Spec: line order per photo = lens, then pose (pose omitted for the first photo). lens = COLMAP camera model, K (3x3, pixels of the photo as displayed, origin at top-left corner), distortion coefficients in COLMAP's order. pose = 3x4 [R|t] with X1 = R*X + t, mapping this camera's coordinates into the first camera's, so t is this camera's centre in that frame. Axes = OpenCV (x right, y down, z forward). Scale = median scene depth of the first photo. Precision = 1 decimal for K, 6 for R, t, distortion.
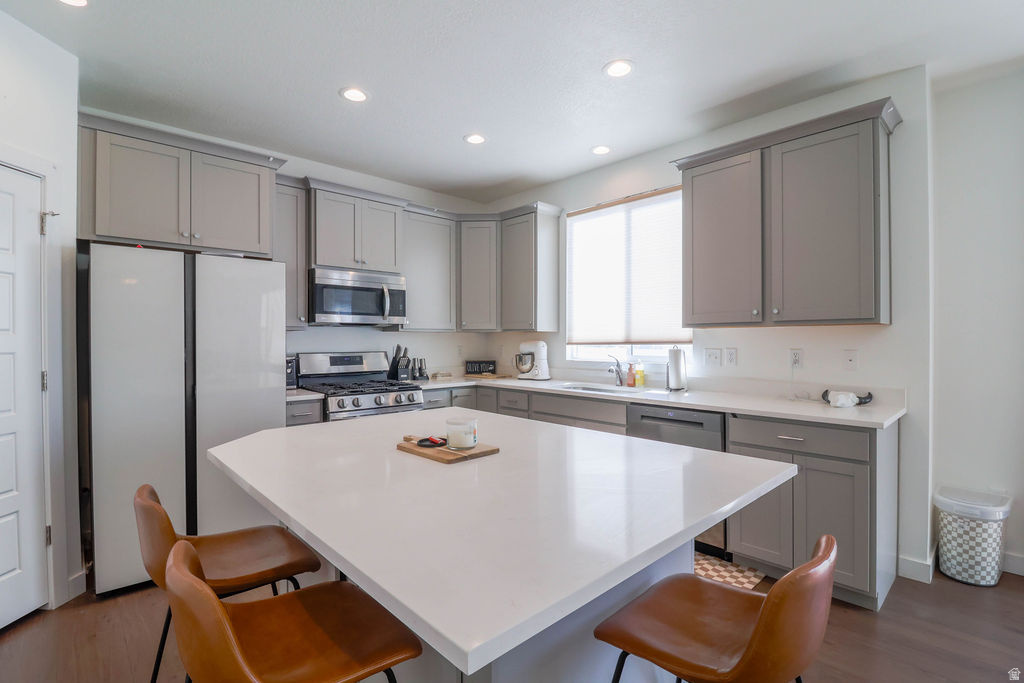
lens RADIAL K [[482.5, 0, 512.0], [0, 482.5, 341.5], [0, 0, 1]] dist [-0.000510, -0.000022]
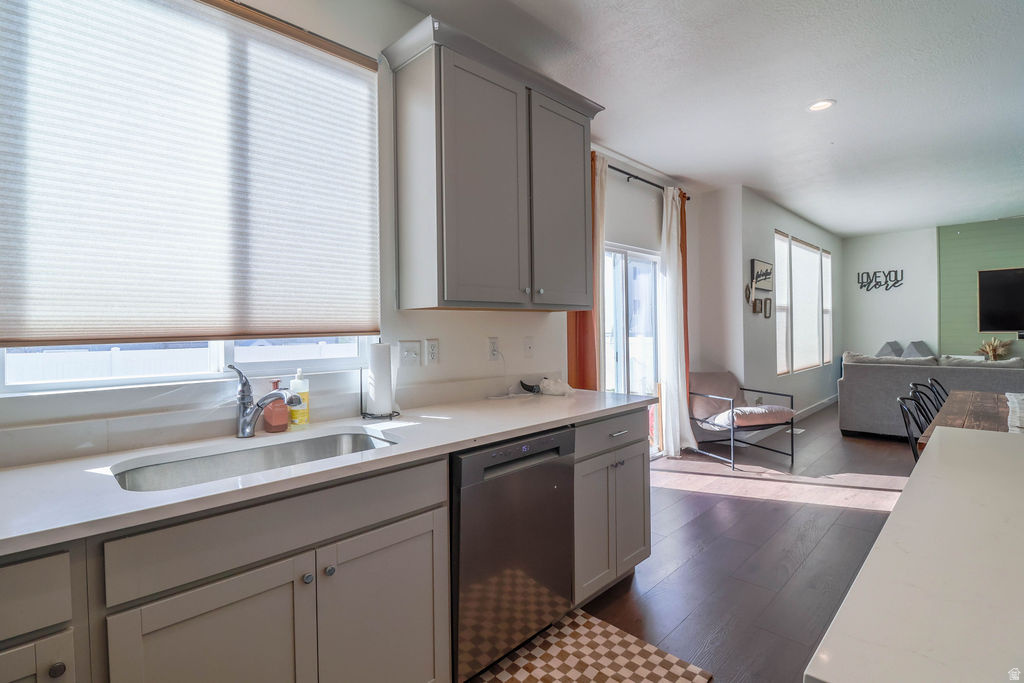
lens RADIAL K [[490.2, 0, 489.4], [0, 490.2, 330.5], [0, 0, 1]] dist [0.000291, -0.014267]
pose [[-0.012949, 0.000595, 0.999916, -0.269594], [0.017231, 0.999851, -0.000372, 0.003271], [-0.999768, 0.017225, -0.012957, 1.004398]]
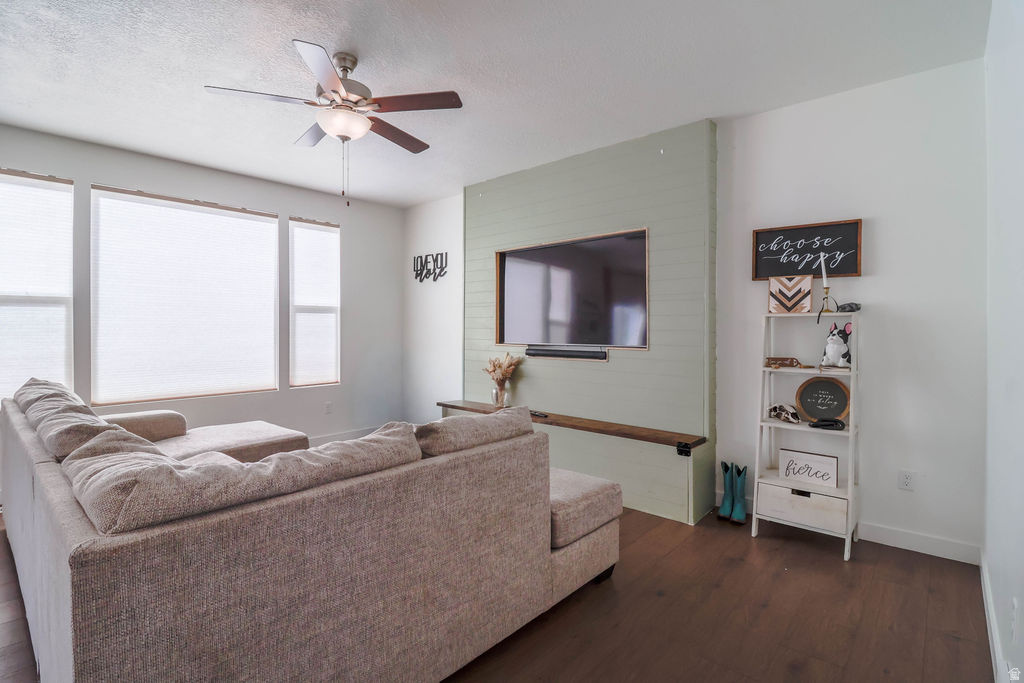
lens RADIAL K [[490.2, 0, 489.4], [0, 490.2, 330.5], [0, 0, 1]] dist [0.000291, -0.014267]
pose [[-0.056393, -0.004141, 0.998400, 0.459847], [0.000176, 0.999991, 0.004157, 0.002034], [-0.998409, 0.000411, -0.056392, -1.300724]]
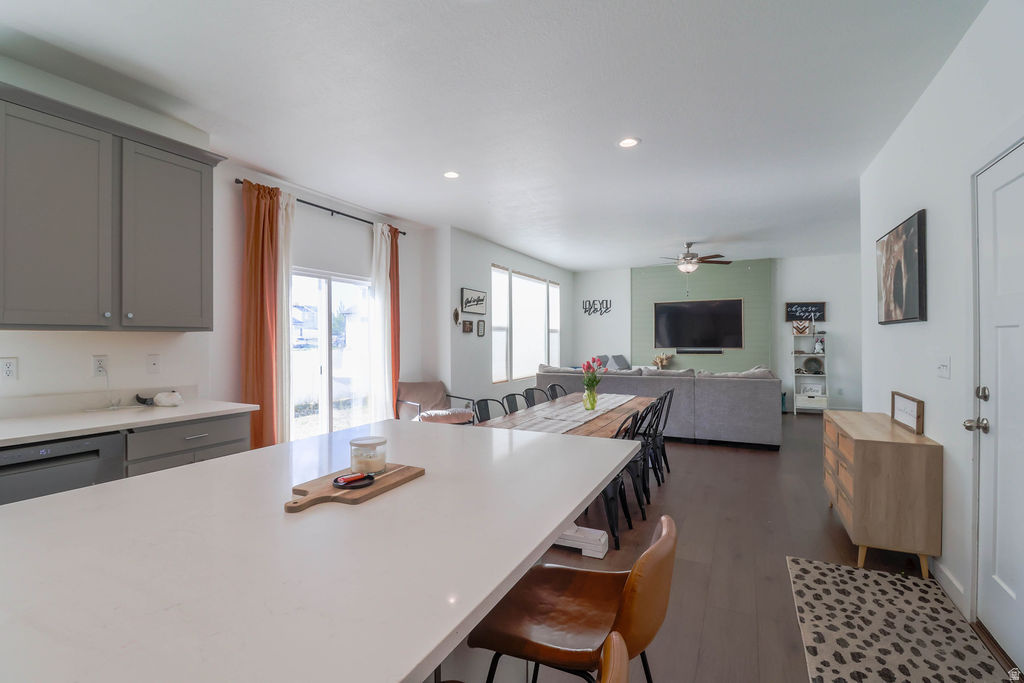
lens RADIAL K [[482.5, 0, 512.0], [0, 482.5, 341.5], [0, 0, 1]] dist [-0.000510, -0.000022]
pose [[-0.359363, 0.000807, 0.933198, -0.552272], [0.007408, 0.999971, 0.001989, -0.007127], [-0.933169, 0.007628, -0.359358, 0.586460]]
